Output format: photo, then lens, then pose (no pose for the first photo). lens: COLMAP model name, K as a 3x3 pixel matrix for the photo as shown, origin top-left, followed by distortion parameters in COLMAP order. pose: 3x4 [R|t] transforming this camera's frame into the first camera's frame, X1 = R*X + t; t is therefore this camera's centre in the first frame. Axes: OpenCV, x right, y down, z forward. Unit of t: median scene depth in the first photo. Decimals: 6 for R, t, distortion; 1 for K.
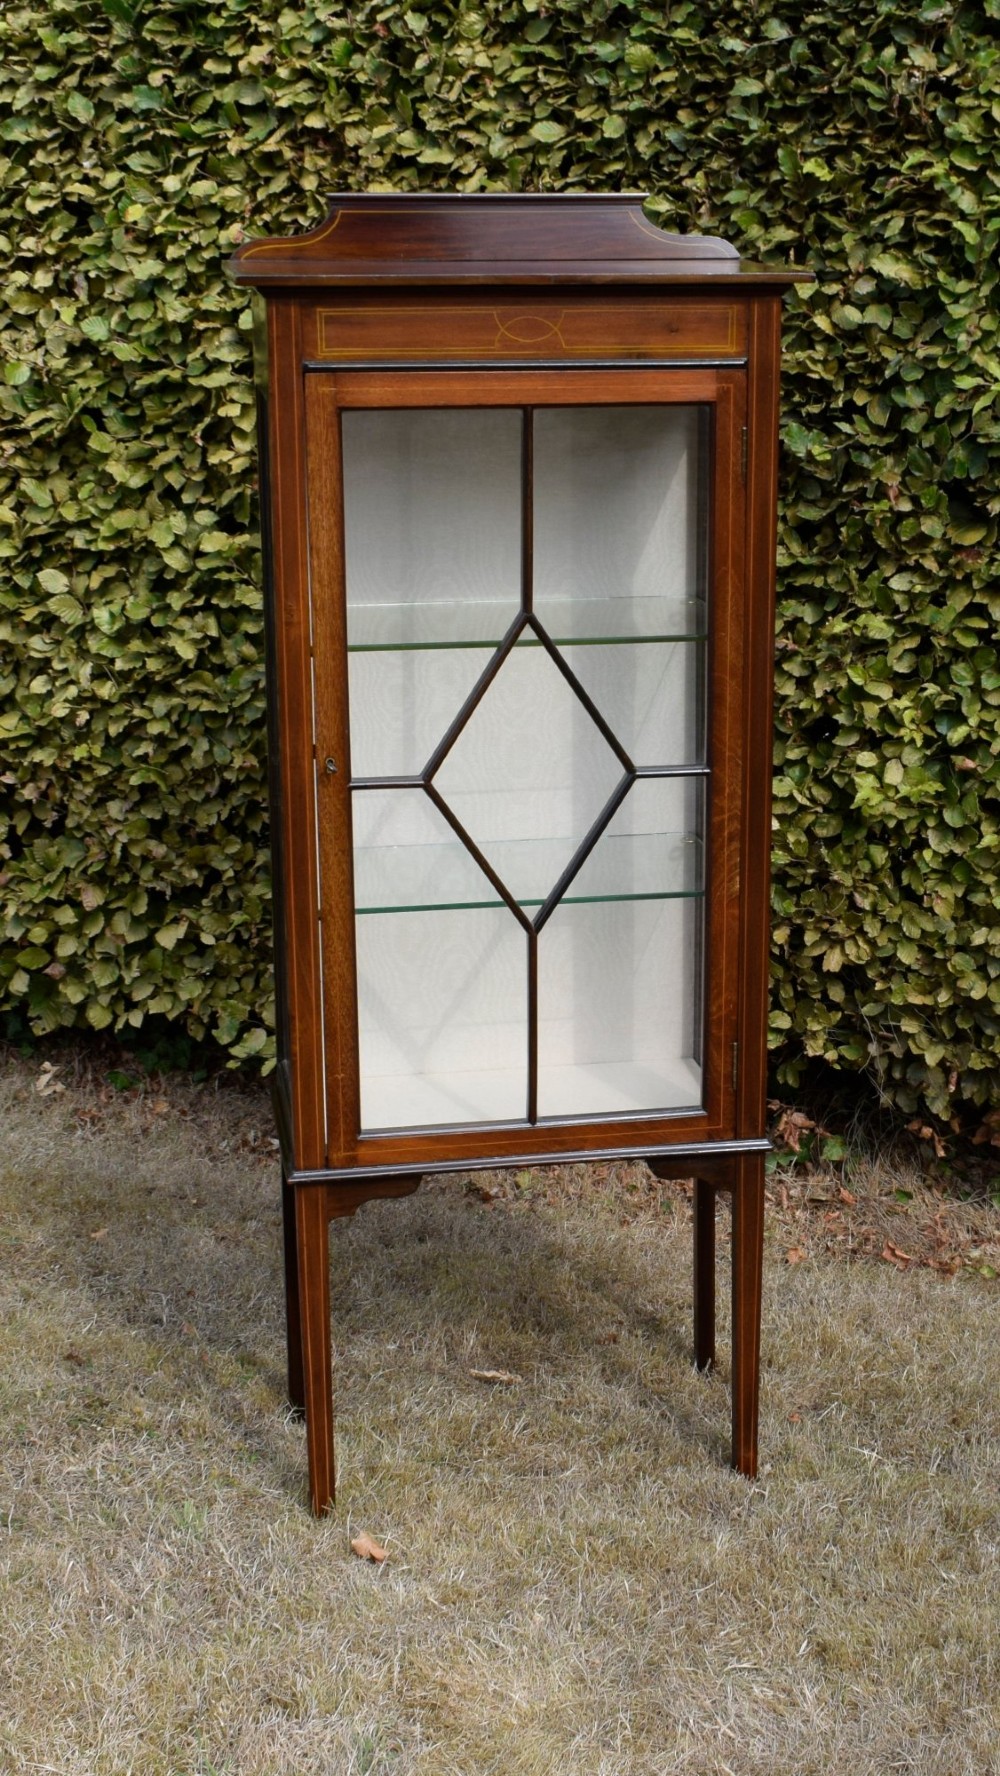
lens RADIAL K [[2694.9, 0, 677.9], [0, 2694.9, 894.2], [0, 0, 1]] dist [-0.019864, 0.000000]
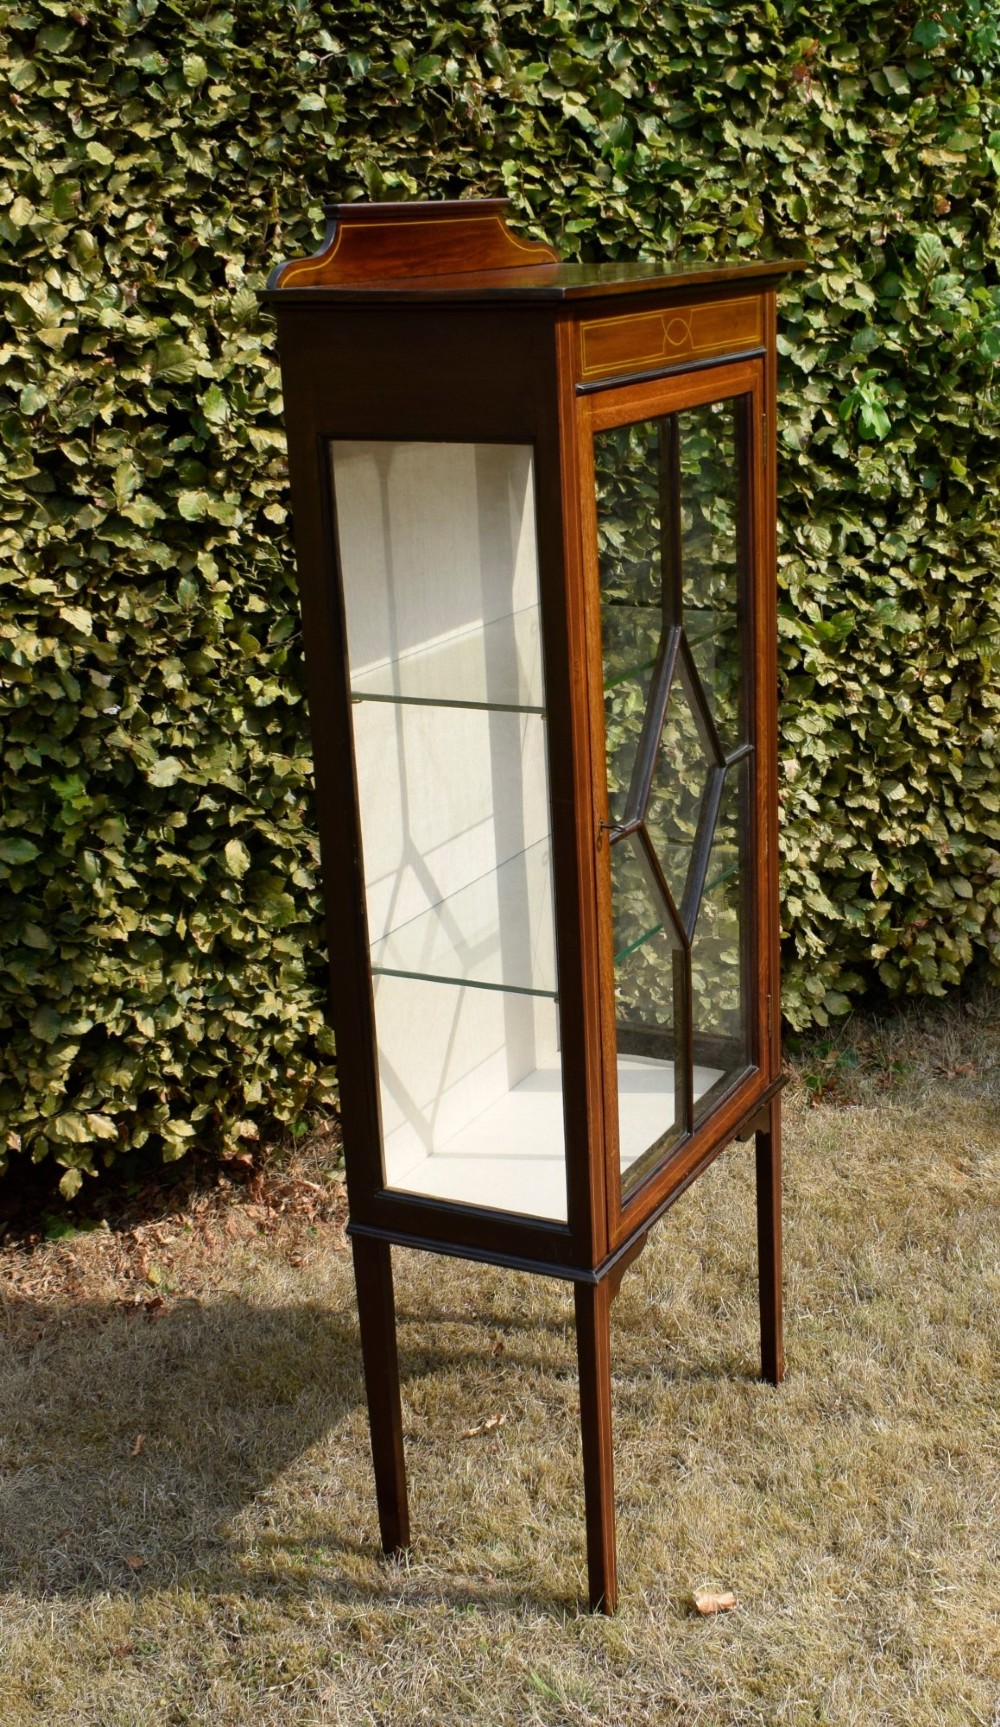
lens RADIAL K [[2088.2, 0, 629.8], [0, 2088.2, 881.1], [0, 0, 1]] dist [-0.010265, 0.000000]
pose [[0.602789, -0.274658, 0.749138, -0.536888], [0.250780, 0.956523, 0.148904, -0.108262], [-0.757466, 0.098111, 0.645461, 0.434589]]
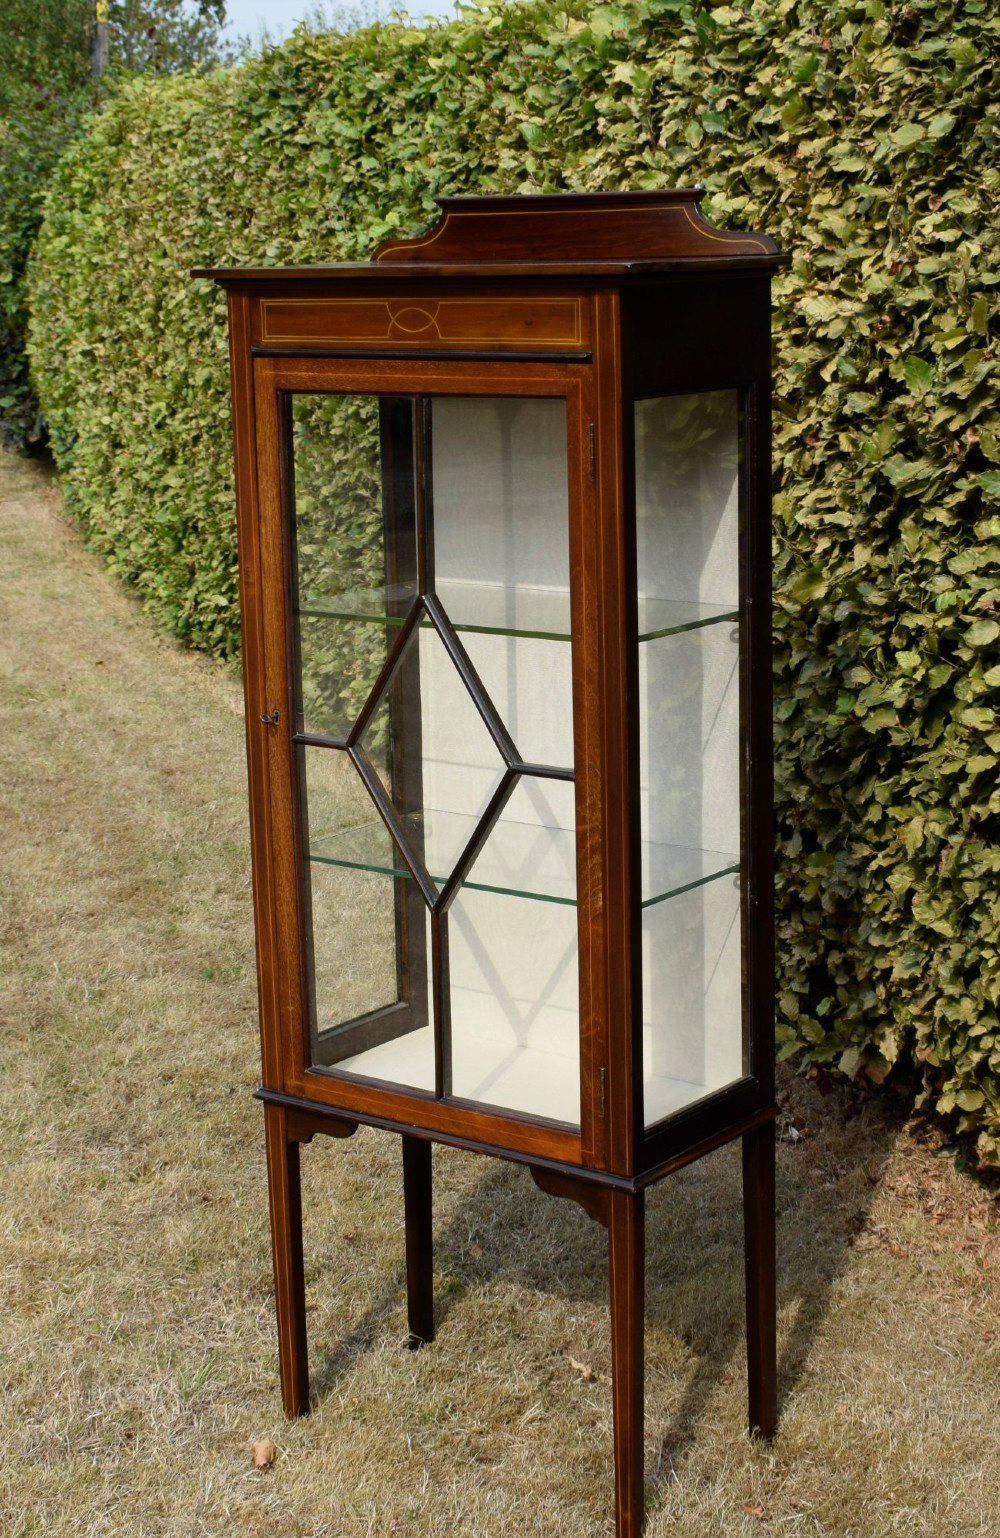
lens RADIAL K [[2538.1, 0, 509.9], [0, 2538.1, 756.0], [0, 0, 1]] dist [-0.024918, 0.000000]
pose [[0.658253, 0.131664, -0.741193, 0.562040], [-0.176592, 0.984120, 0.017986, -0.054914], [0.731791, 0.119049, 0.671051, 0.312126]]
